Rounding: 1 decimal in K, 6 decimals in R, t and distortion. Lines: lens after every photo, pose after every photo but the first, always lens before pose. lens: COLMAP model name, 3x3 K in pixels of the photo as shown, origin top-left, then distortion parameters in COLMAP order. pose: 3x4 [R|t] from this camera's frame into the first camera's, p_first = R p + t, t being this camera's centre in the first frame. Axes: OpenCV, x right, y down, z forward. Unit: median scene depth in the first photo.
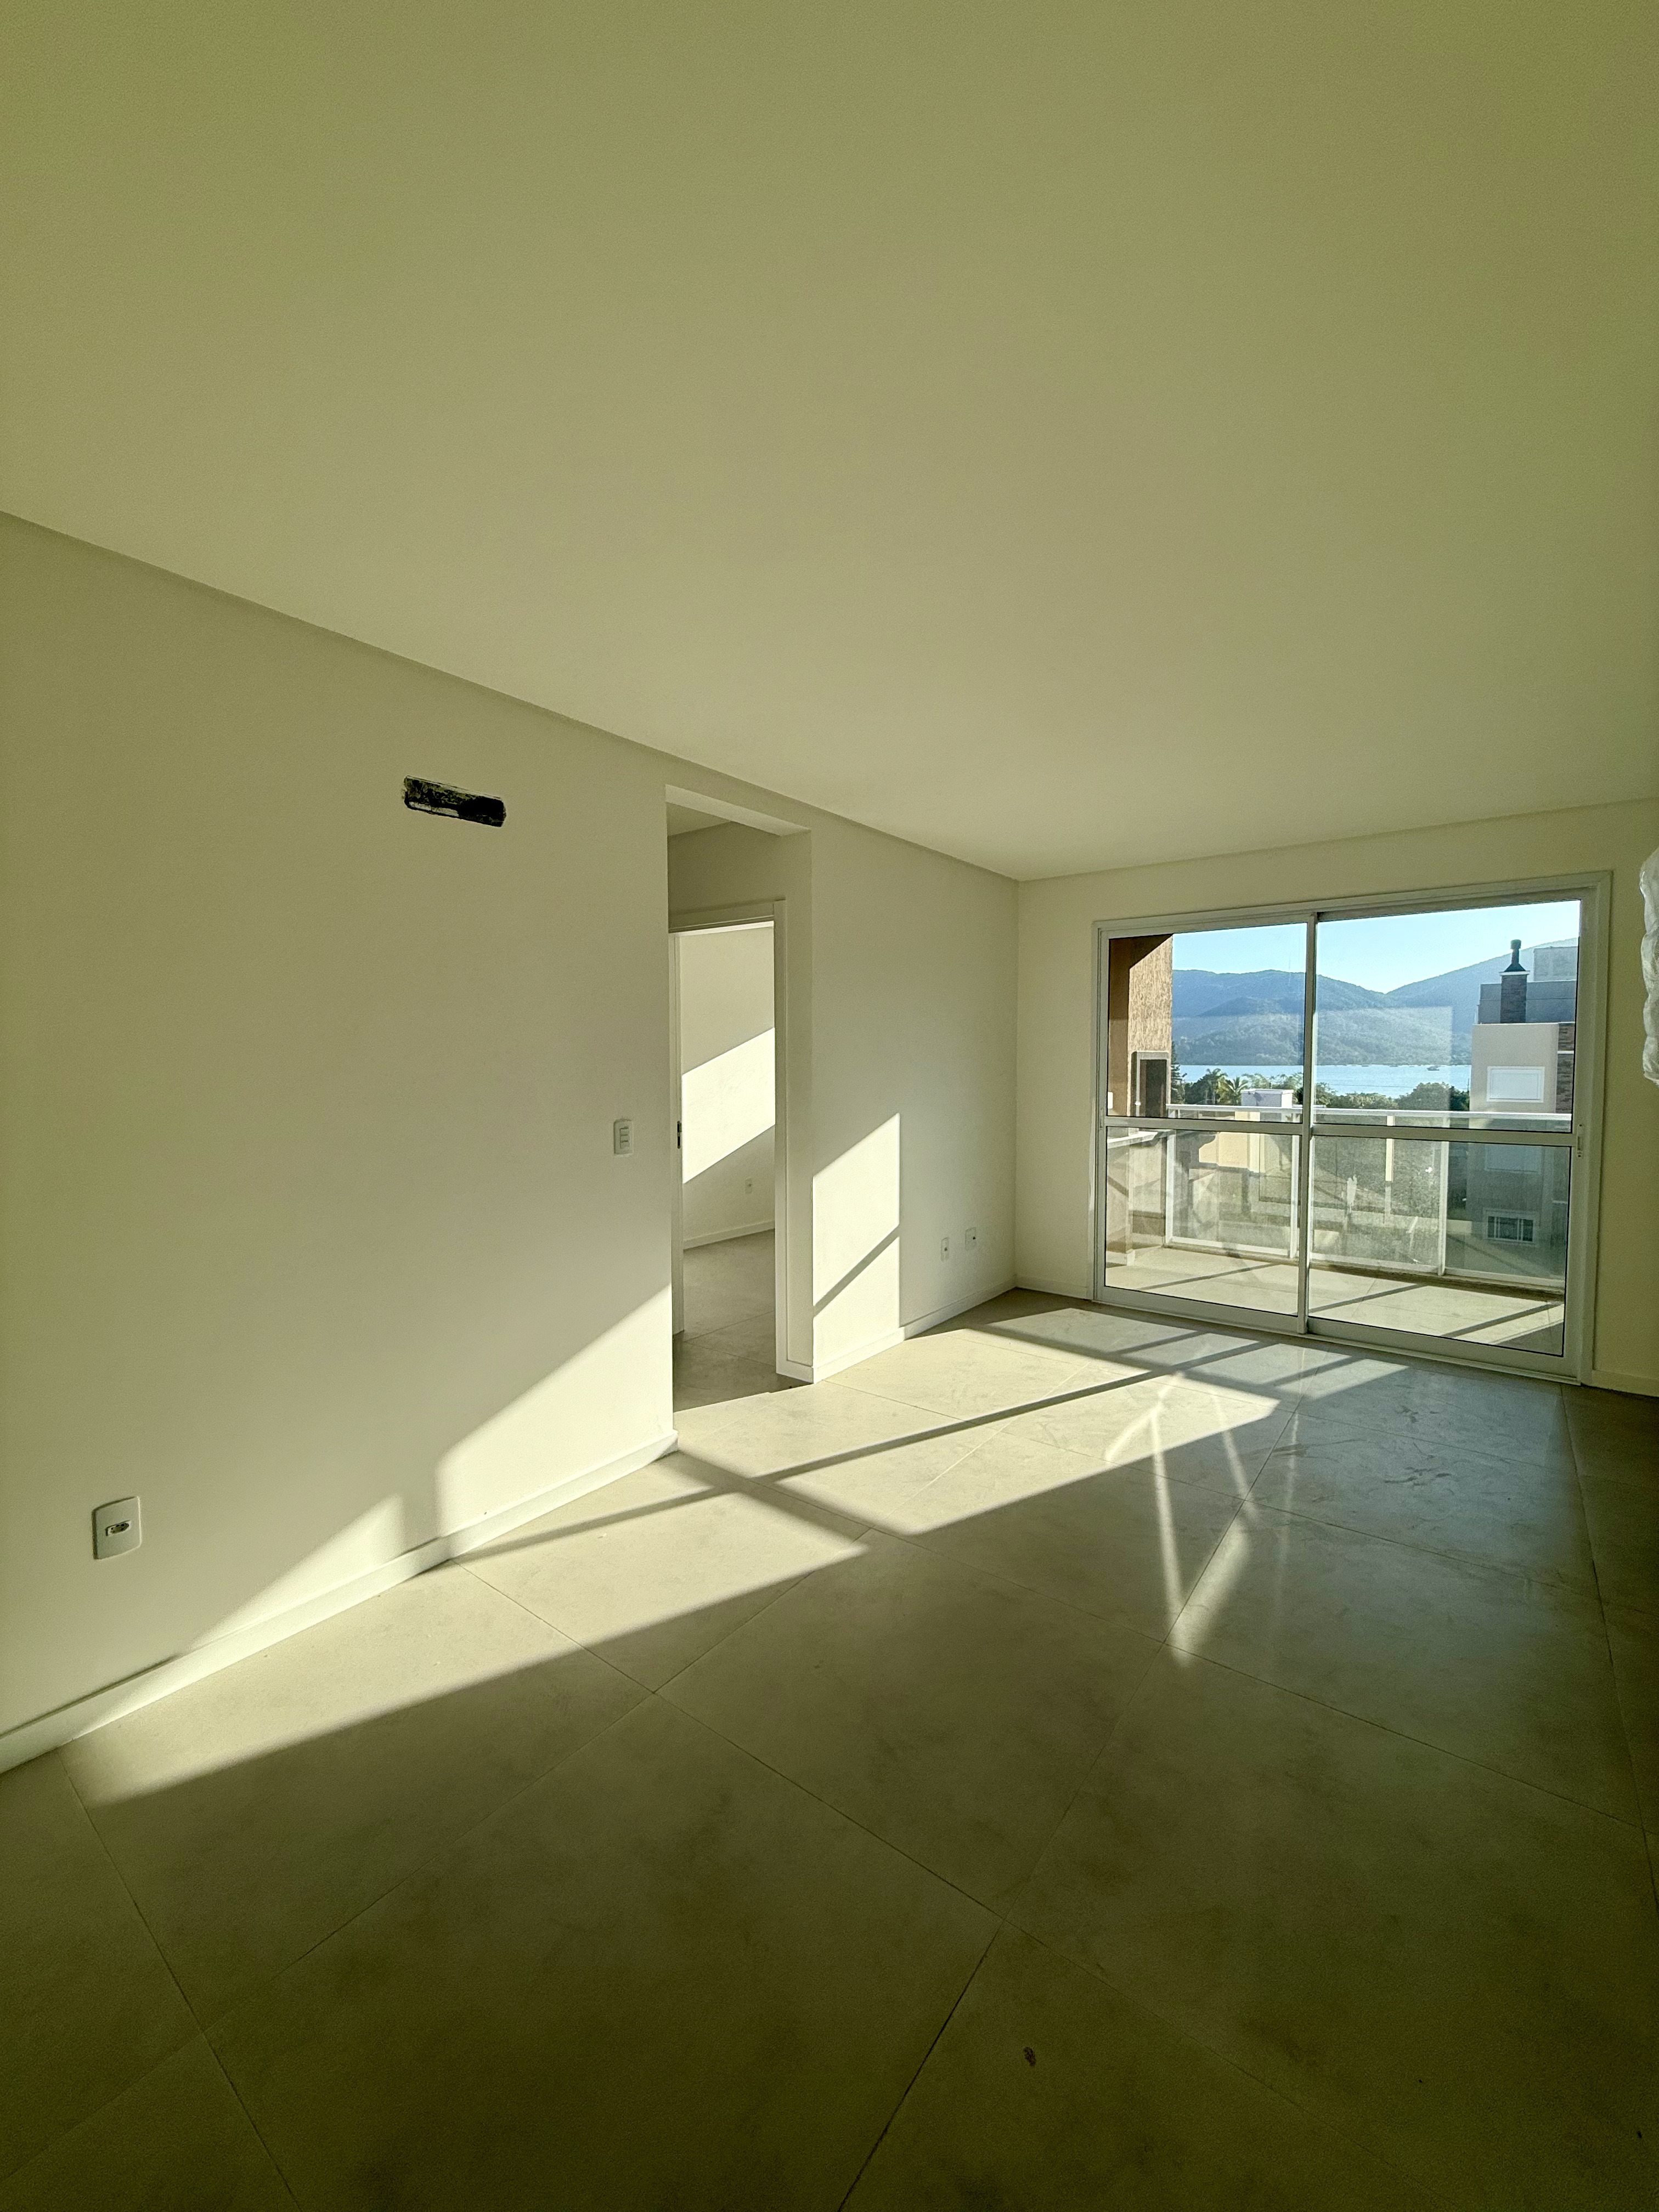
lens RADIAL K [[877.9, 0, 831.3], [0, 877.9, 1098.8], [0, 0, 1]] dist [0.001458, -0.000154]
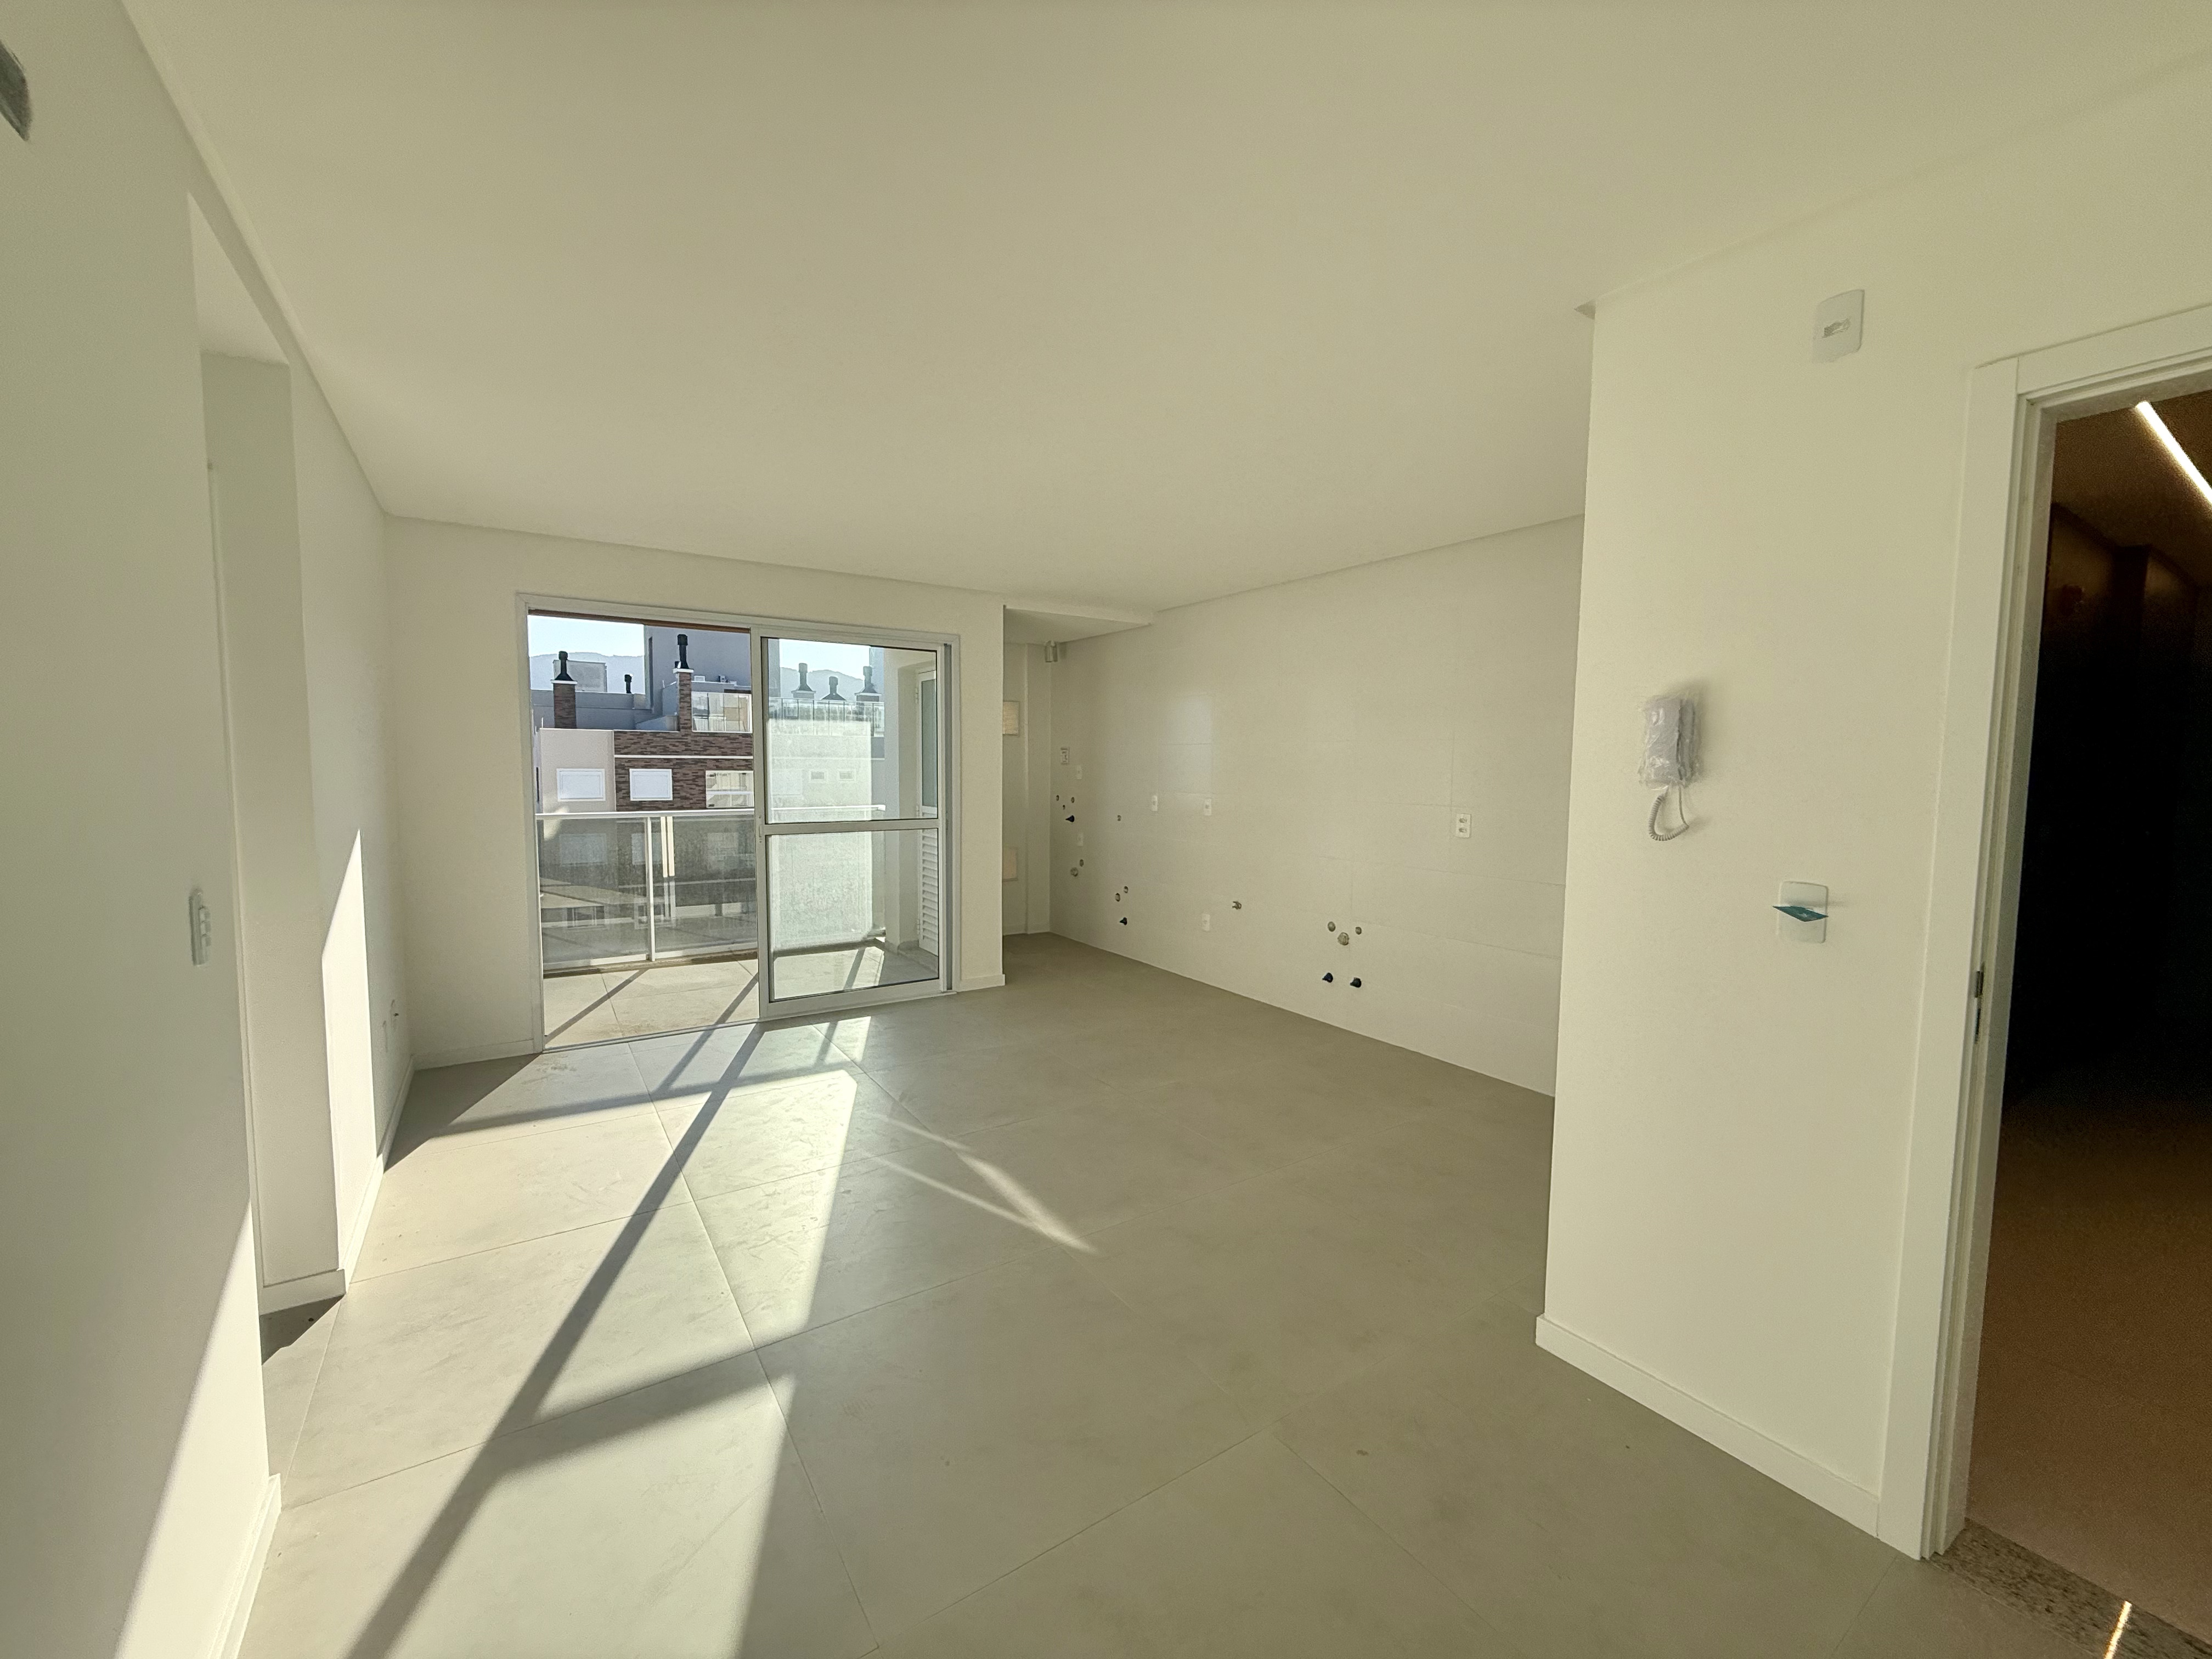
lens RADIAL K [[884.3, 0, 1096.3], [0, 884.3, 830.7], [0, 0, 1]] dist [0.000463, -0.000486]
pose [[0.327581, -0.067017, 0.942443, -0.379142], [0.035281, 0.997653, 0.058680, -0.014735], [-0.944164, 0.014028, 0.329177, 0.280396]]
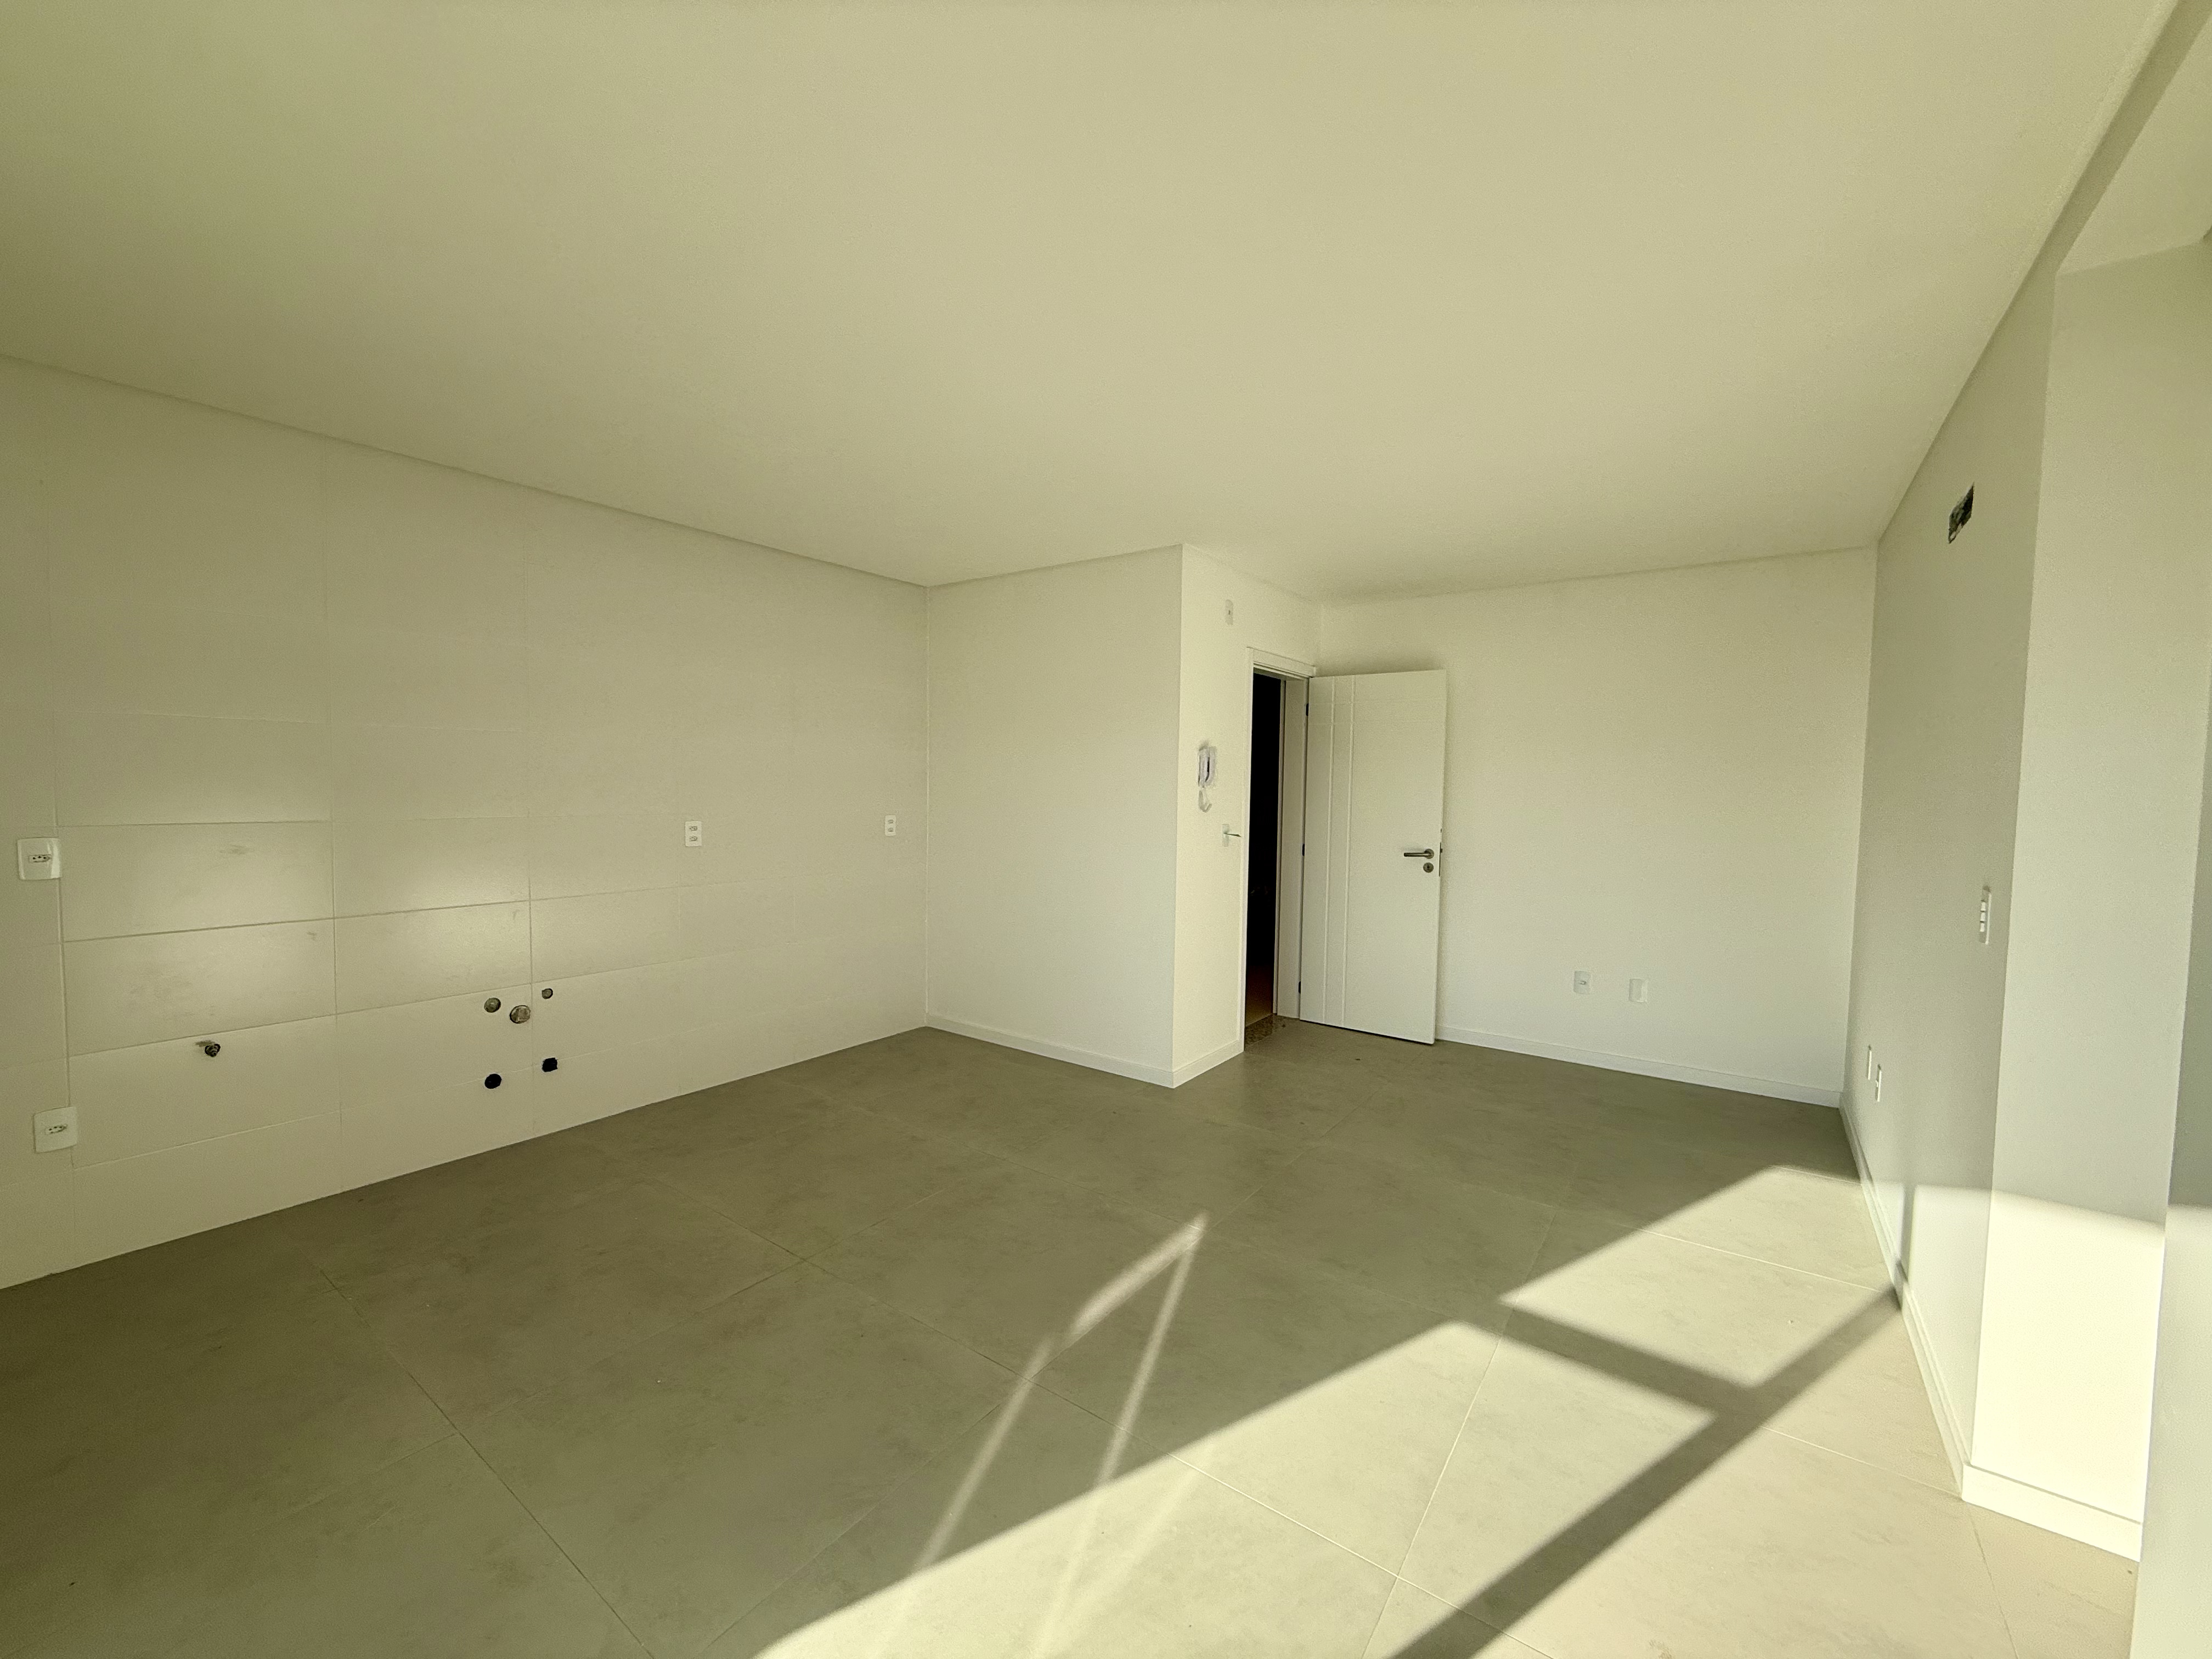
lens RADIAL K [[877.9, 0, 1100.4], [0, 877.9, 826.4], [0, 0, 1]] dist [0.001458, -0.000154]
pose [[-0.999640, -0.011563, -0.024198, 0.298945], [-0.013854, 0.995214, 0.096733, -0.051185], [0.022964, 0.097033, -0.995016, 1.159012]]
